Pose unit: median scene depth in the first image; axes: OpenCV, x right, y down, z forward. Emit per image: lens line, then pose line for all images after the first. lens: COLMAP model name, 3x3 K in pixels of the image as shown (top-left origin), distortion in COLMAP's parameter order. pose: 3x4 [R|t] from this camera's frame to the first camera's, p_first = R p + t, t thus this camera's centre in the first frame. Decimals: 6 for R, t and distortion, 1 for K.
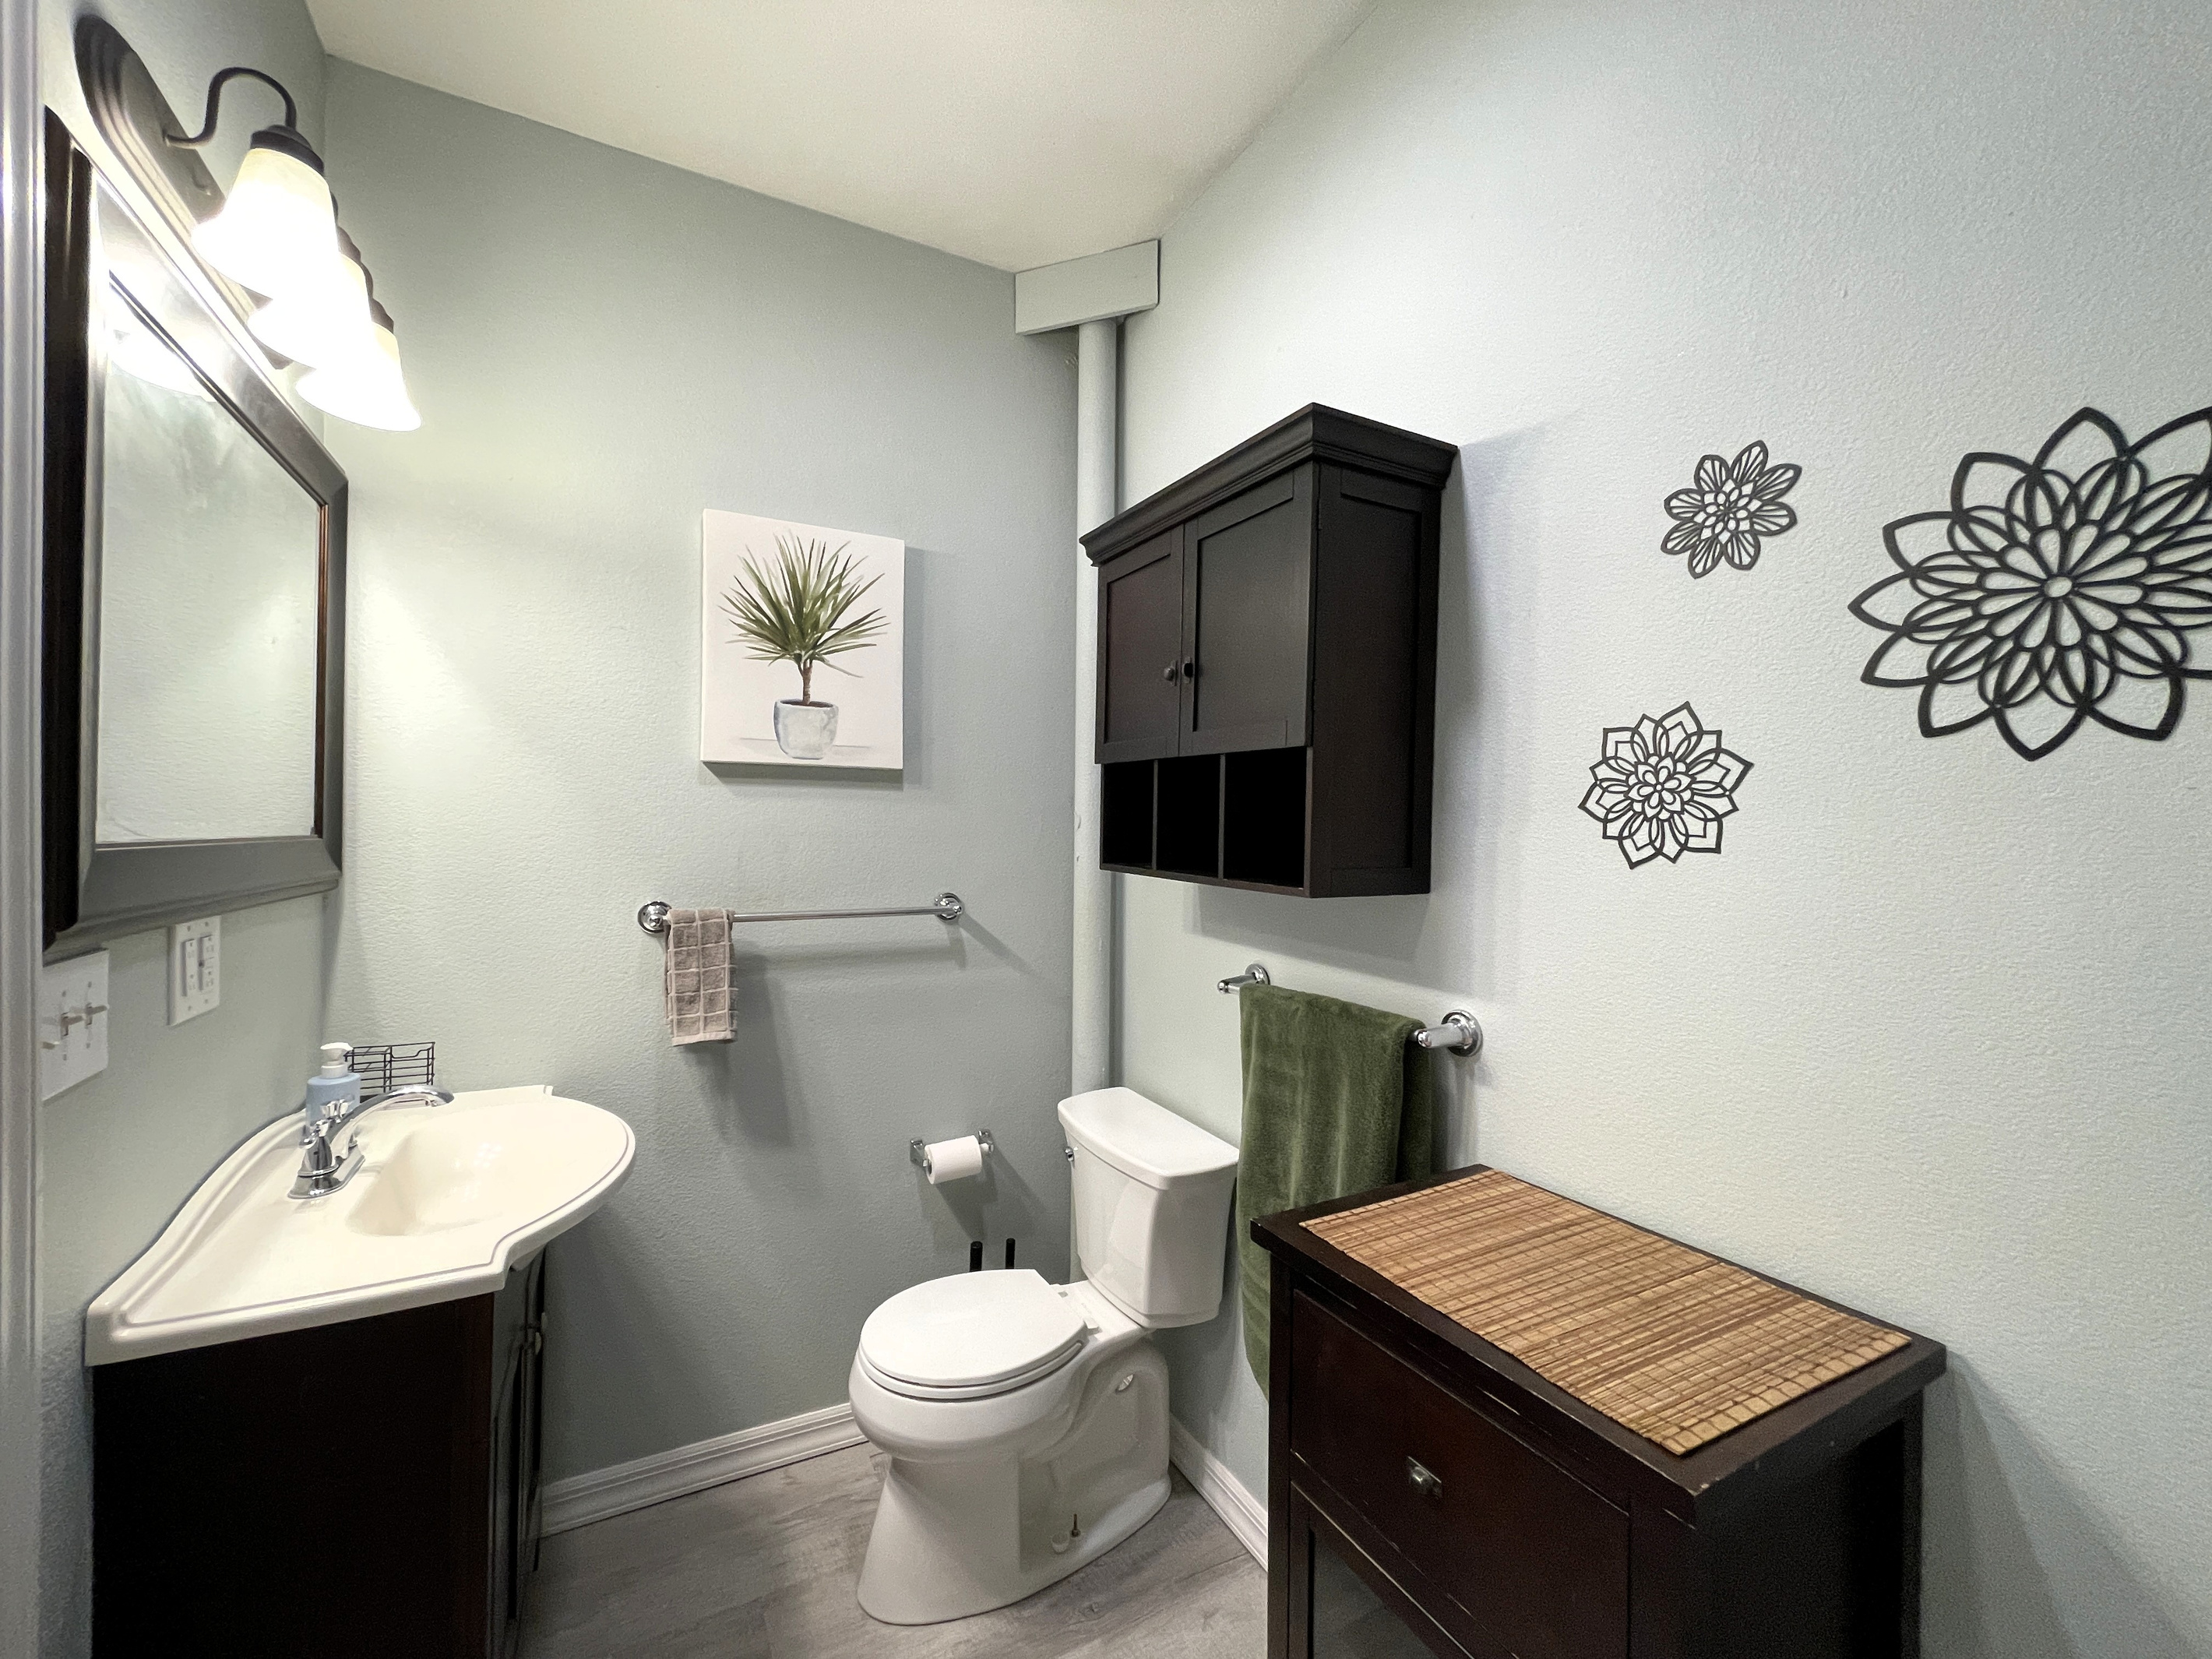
lens RADIAL K [[919.5, 0, 1105.5], [0, 919.5, 833.7], [0, 0, 1]] dist [0.001484, 0.000643]
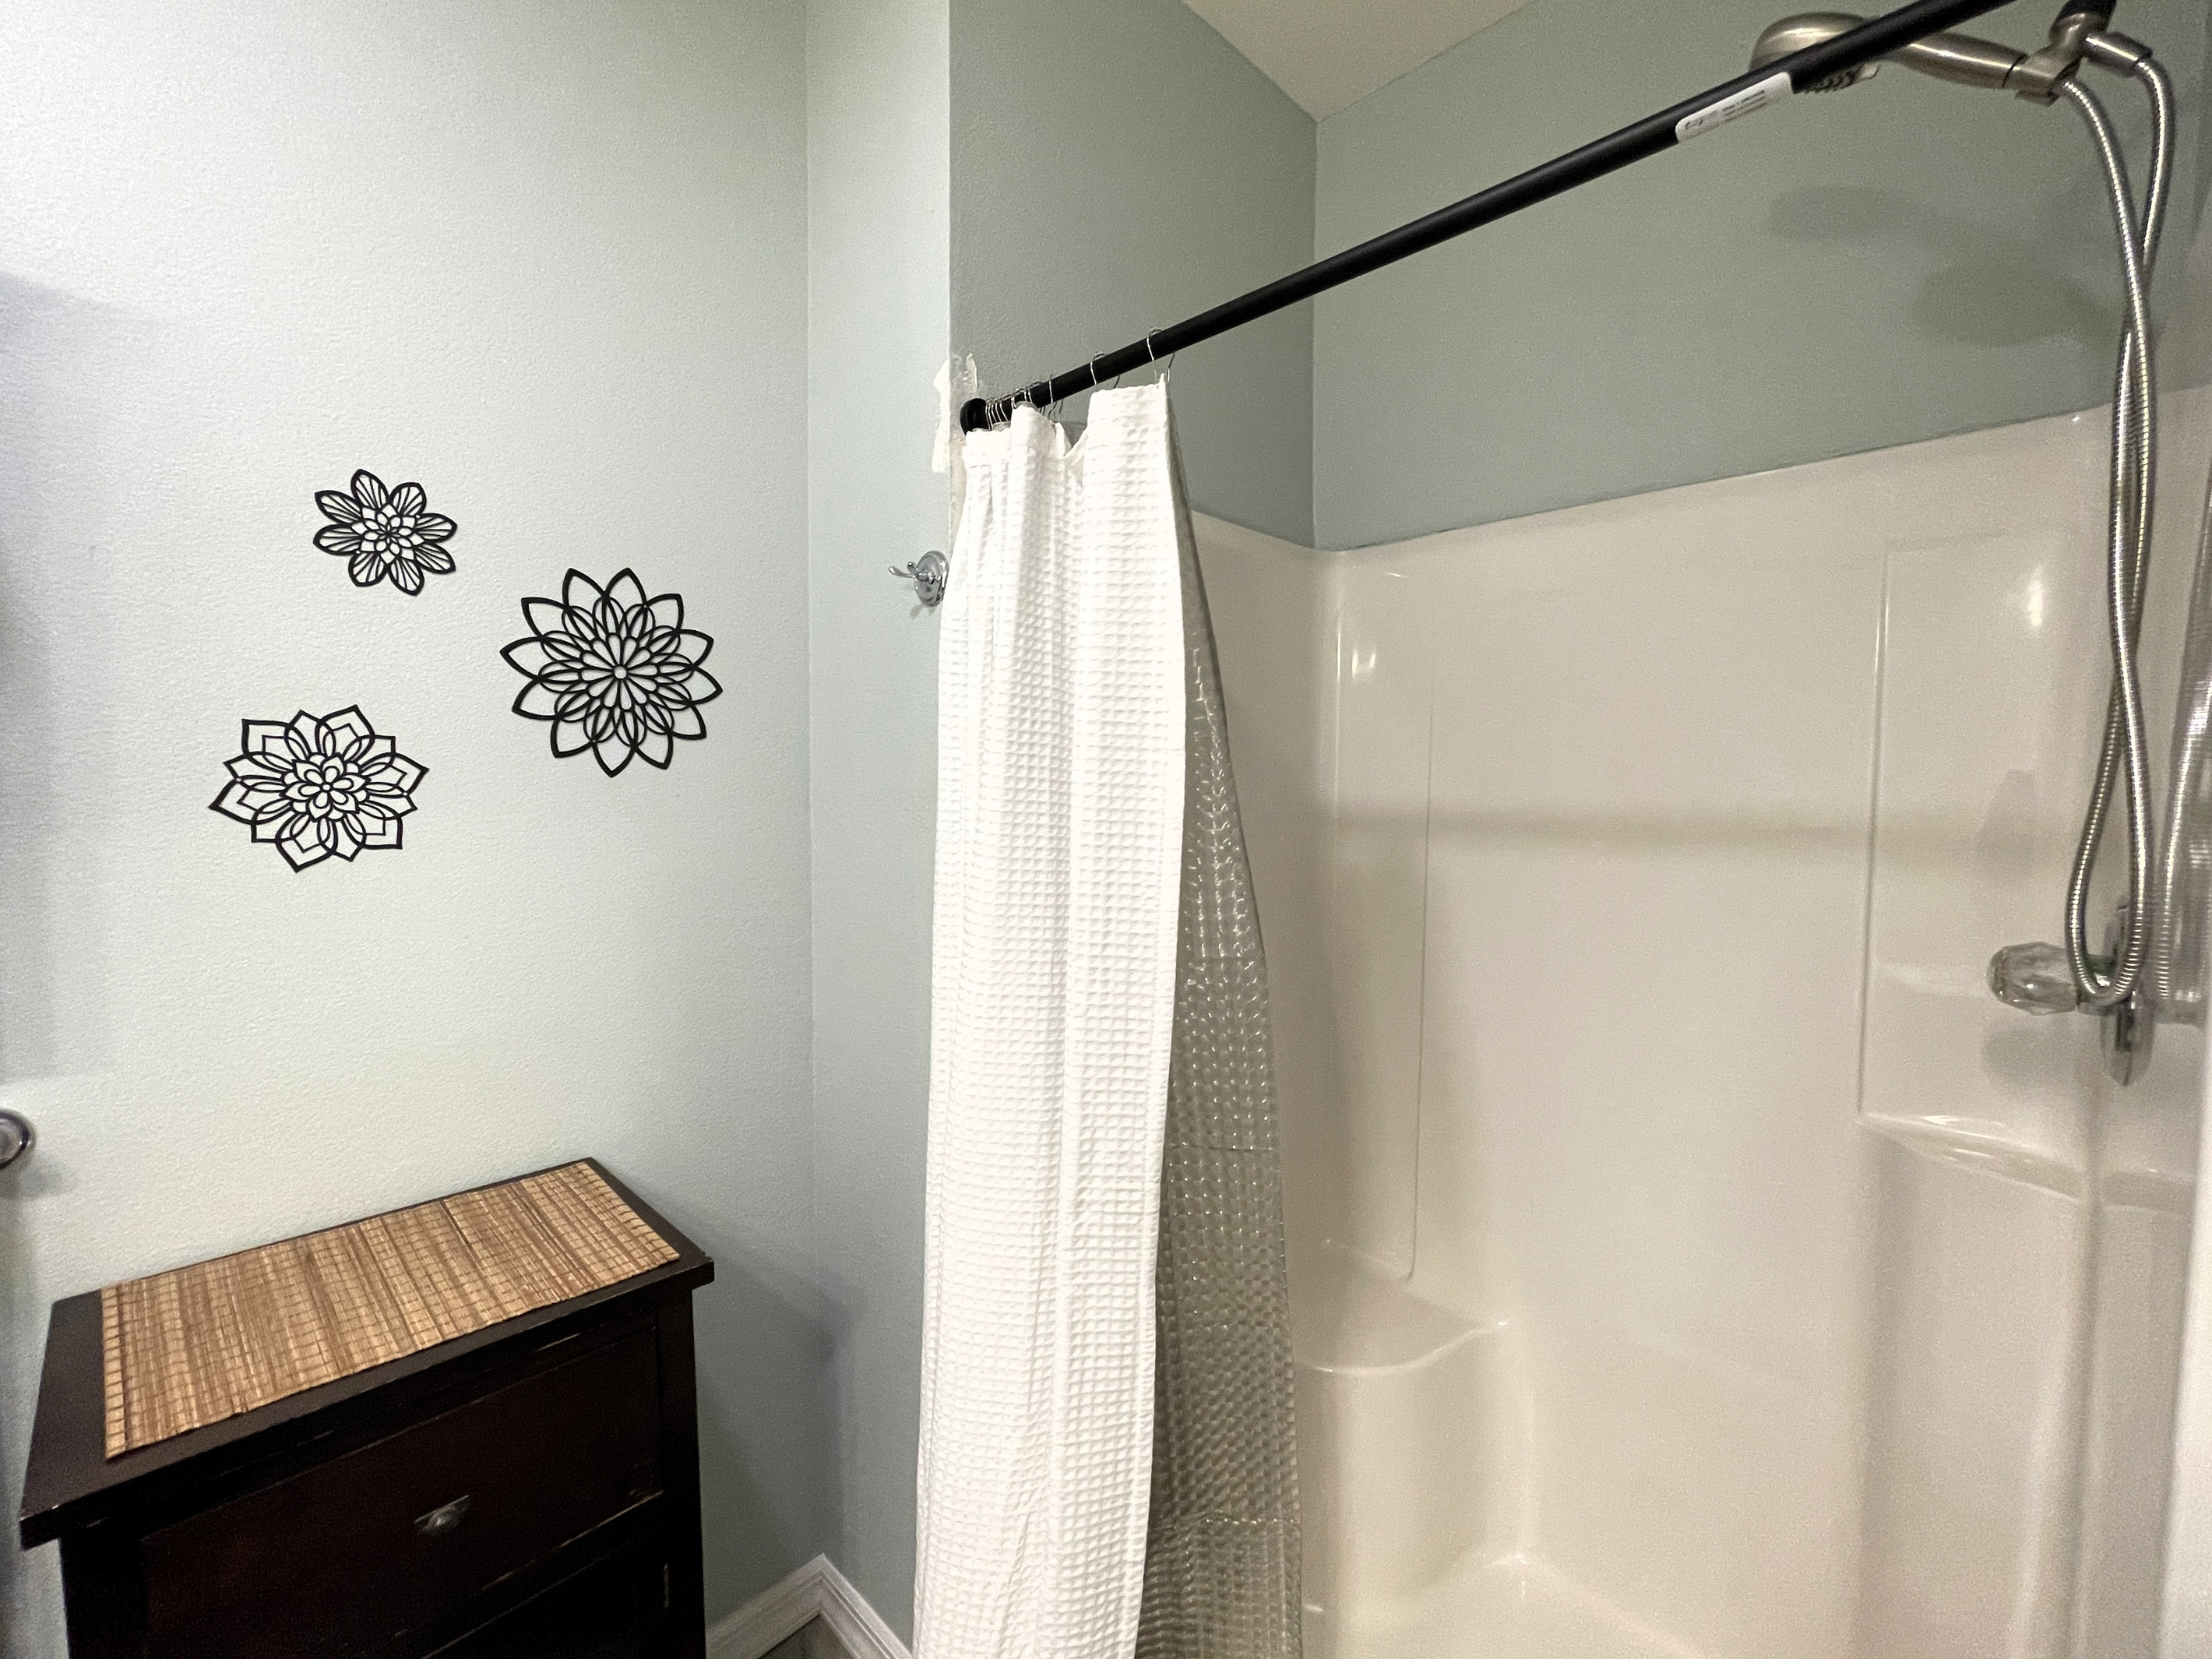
lens RADIAL K [[919.5, 0, 1105.5], [0, 919.5, 833.7], [0, 0, 1]] dist [0.001484, 0.000643]
pose [[-0.312143, -0.071414, 0.947347, -0.632974], [-0.005760, 0.997295, 0.073282, -0.081509], [-0.950018, 0.017418, -0.311710, 0.535550]]
